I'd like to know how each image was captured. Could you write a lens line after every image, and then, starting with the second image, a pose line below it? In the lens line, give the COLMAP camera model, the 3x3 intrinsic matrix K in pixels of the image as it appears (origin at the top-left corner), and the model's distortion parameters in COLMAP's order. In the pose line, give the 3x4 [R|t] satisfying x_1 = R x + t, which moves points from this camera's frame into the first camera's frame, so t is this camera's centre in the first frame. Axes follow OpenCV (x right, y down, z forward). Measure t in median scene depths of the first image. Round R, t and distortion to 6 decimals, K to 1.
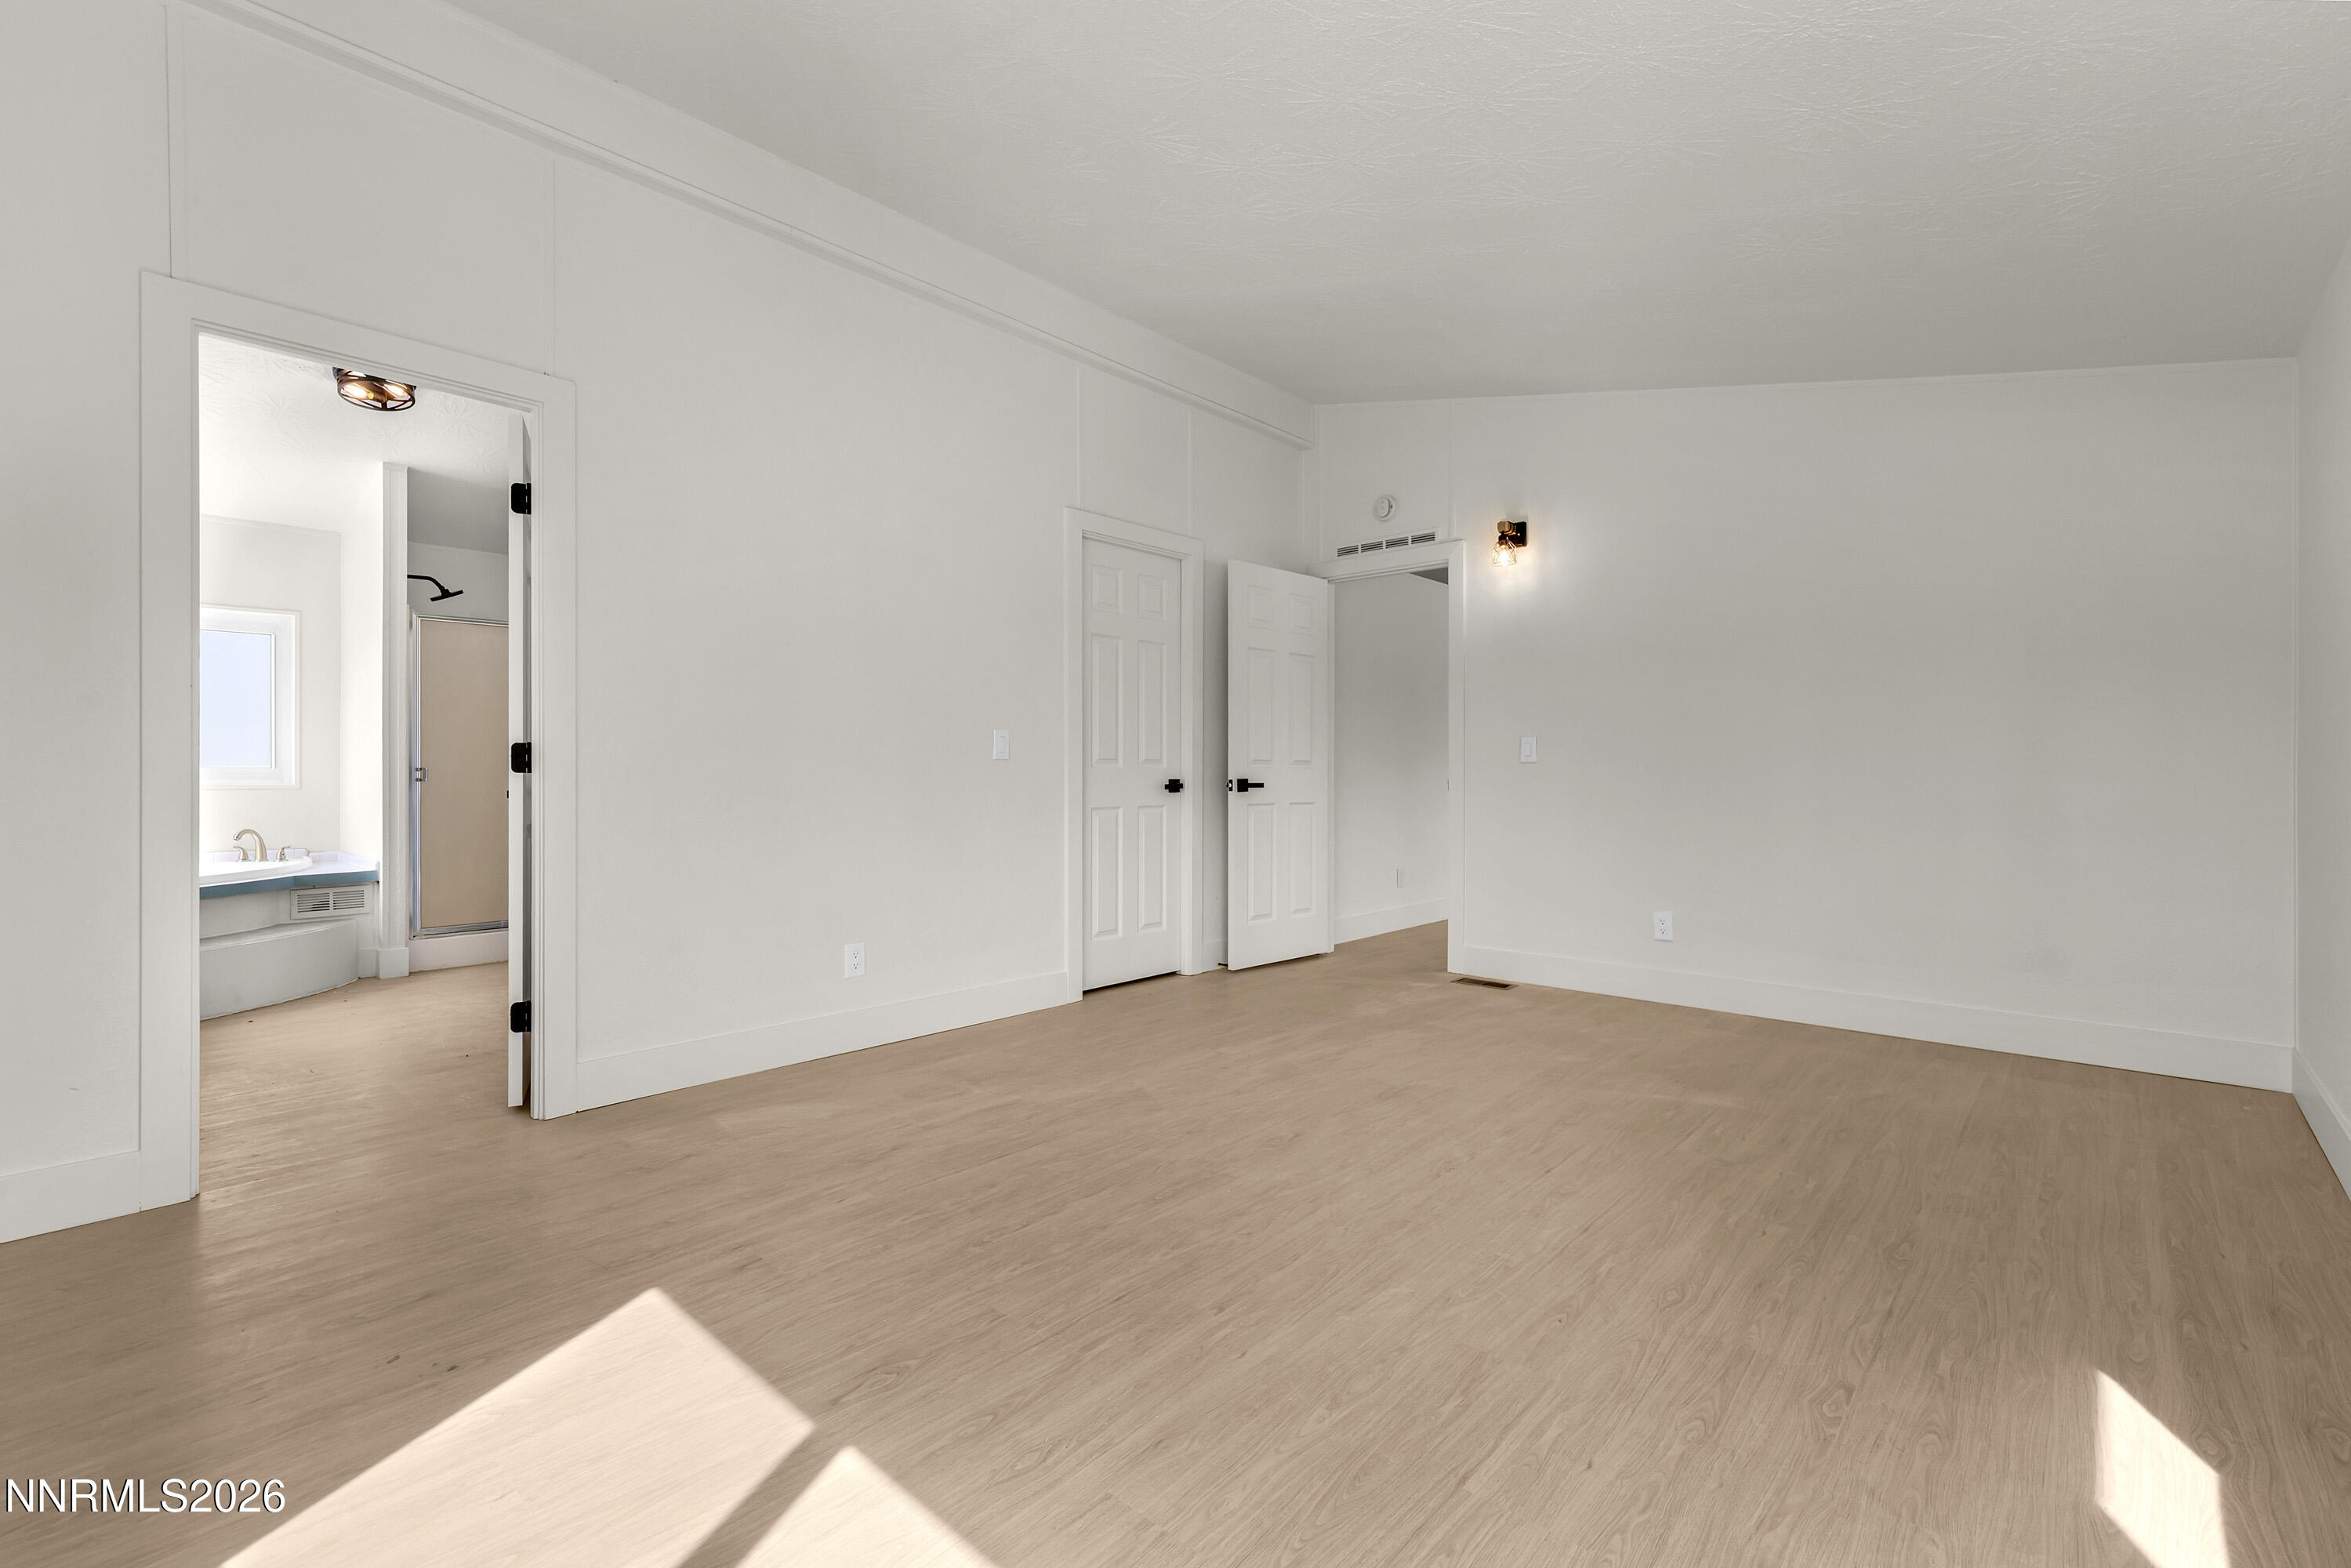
lens RADIAL K [[1014.8, 0, 1175.5], [0, 1014.8, 784.0], [0, 0, 1]] dist [0.009114, 0.000294]
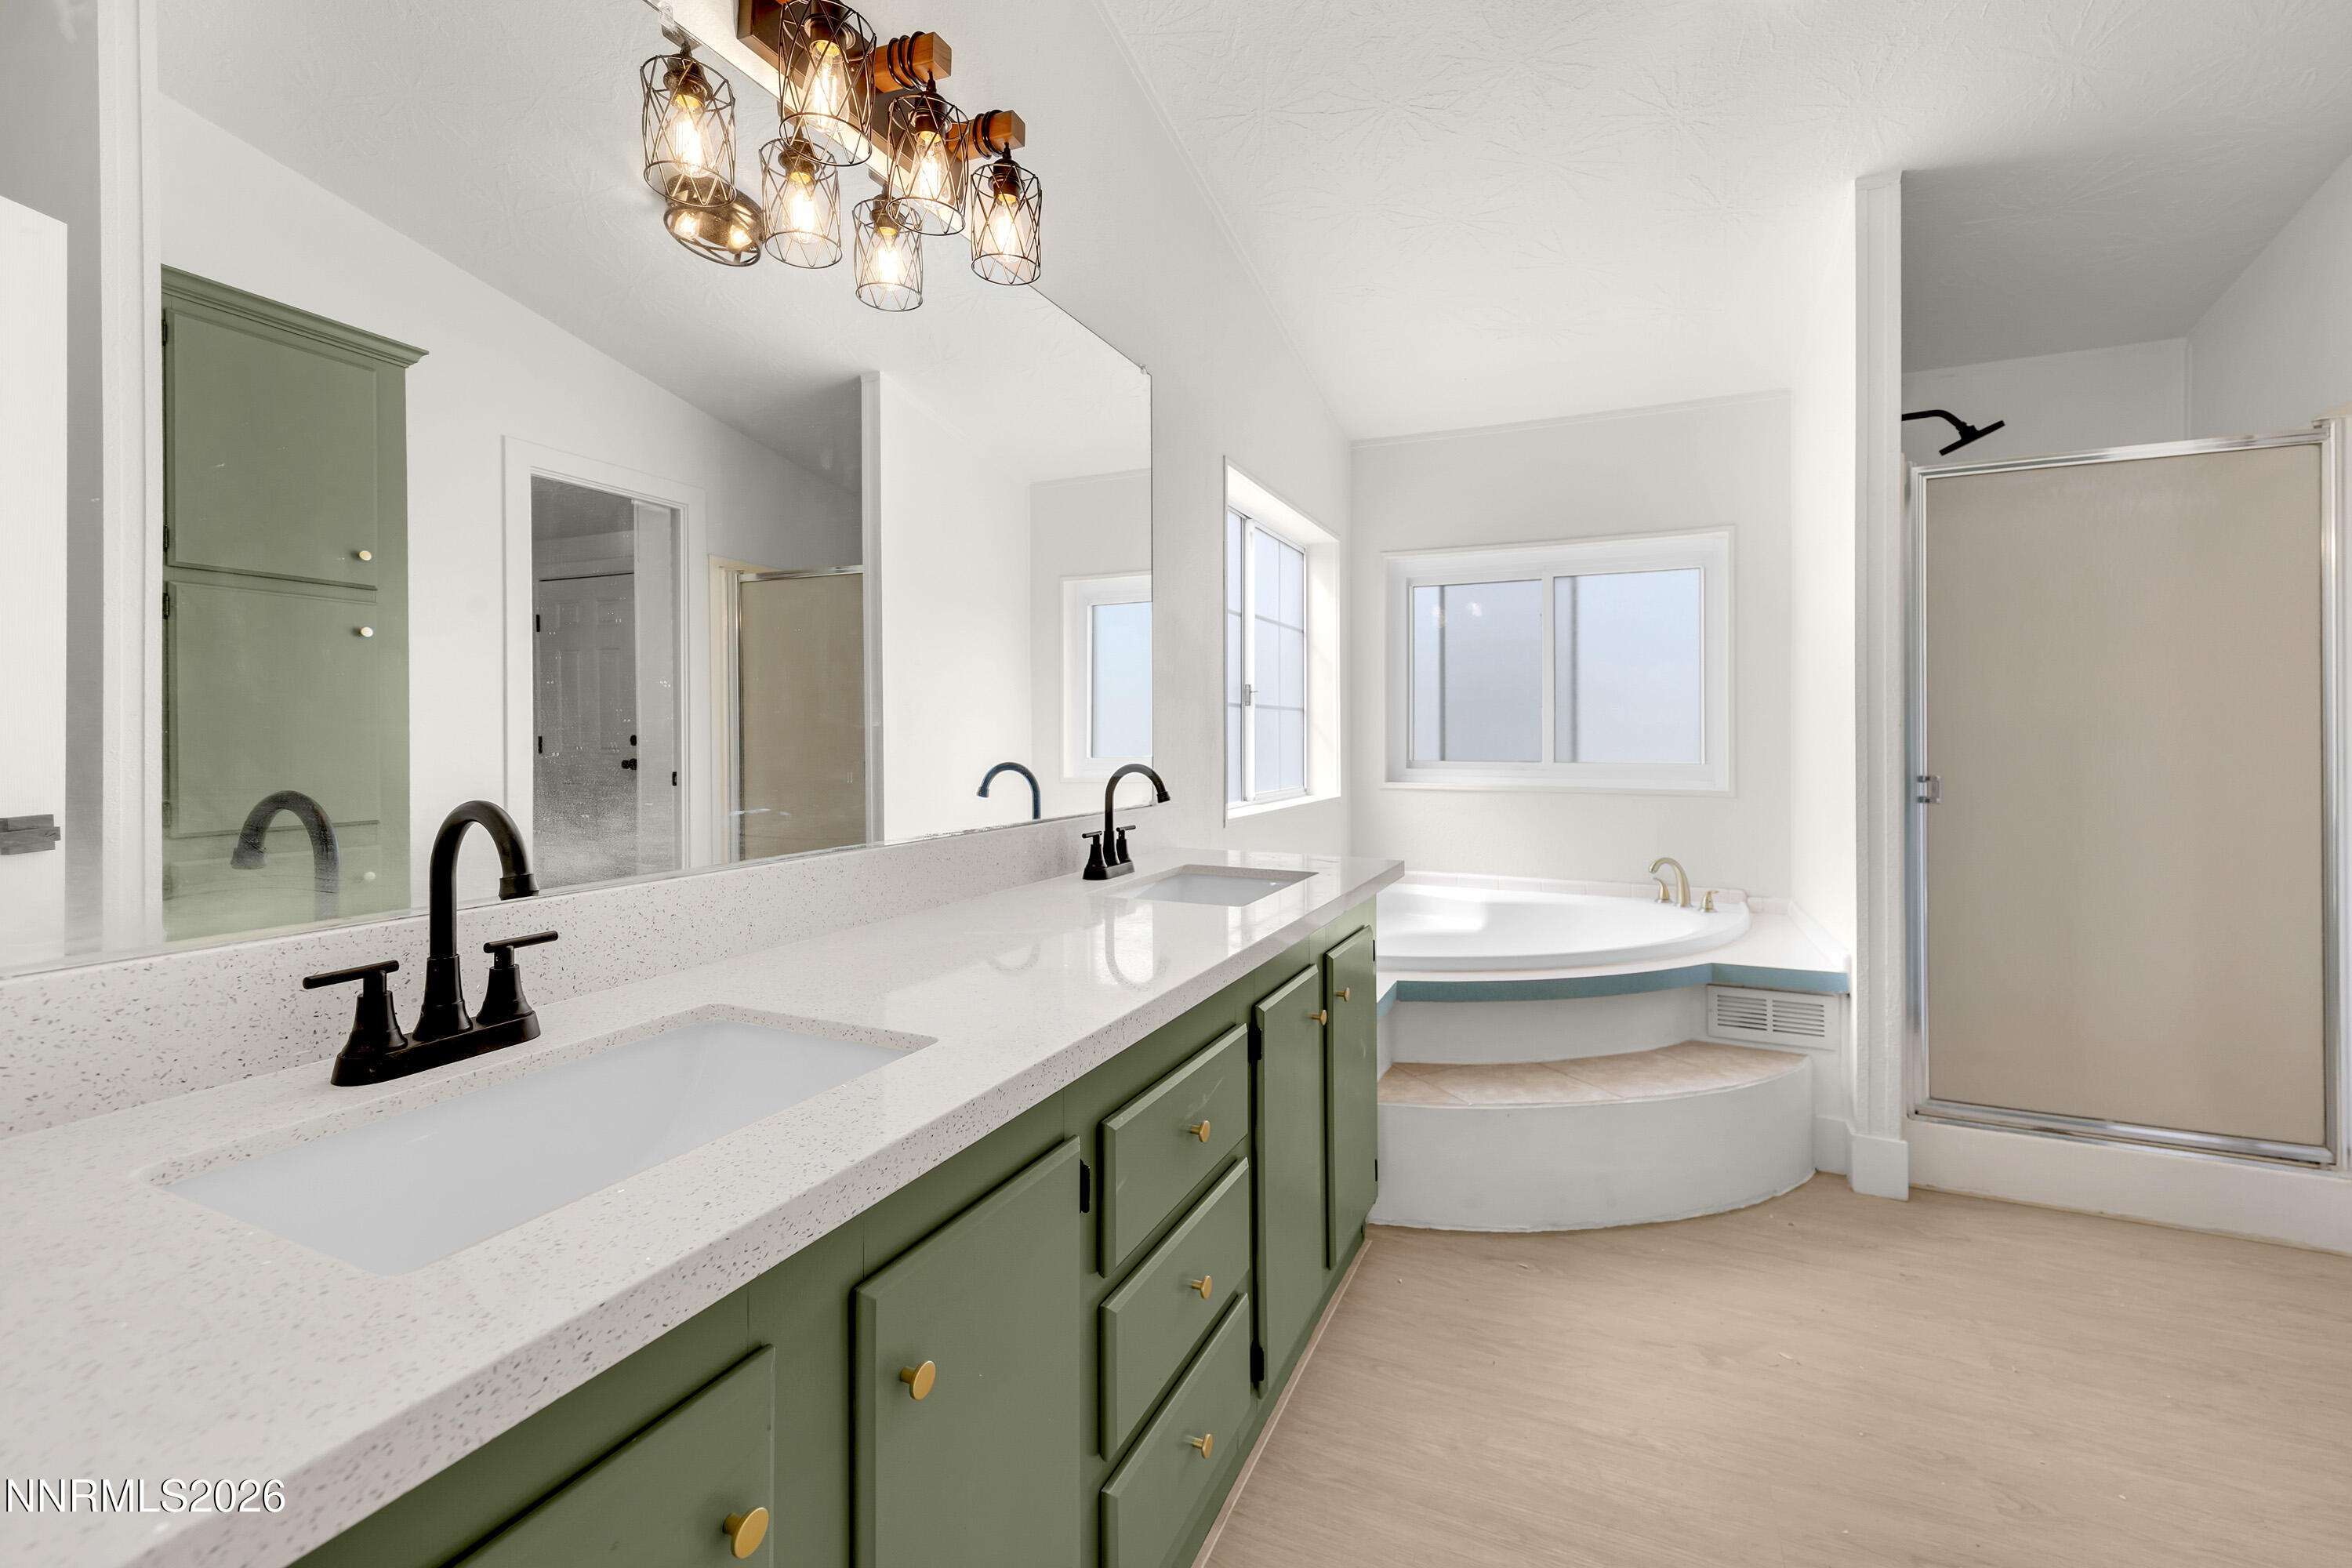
lens RADIAL K [[1074.6, 0, 1178.1], [0, 1074.6, 718.6], [0, 0, 1]] dist [0.000672, -0.000002]
pose [[0.329680, -0.006504, -0.944070, -0.378377], [-0.002664, 0.999966, -0.007820, -0.038000], [0.944089, 0.005093, 0.329652, 0.499282]]
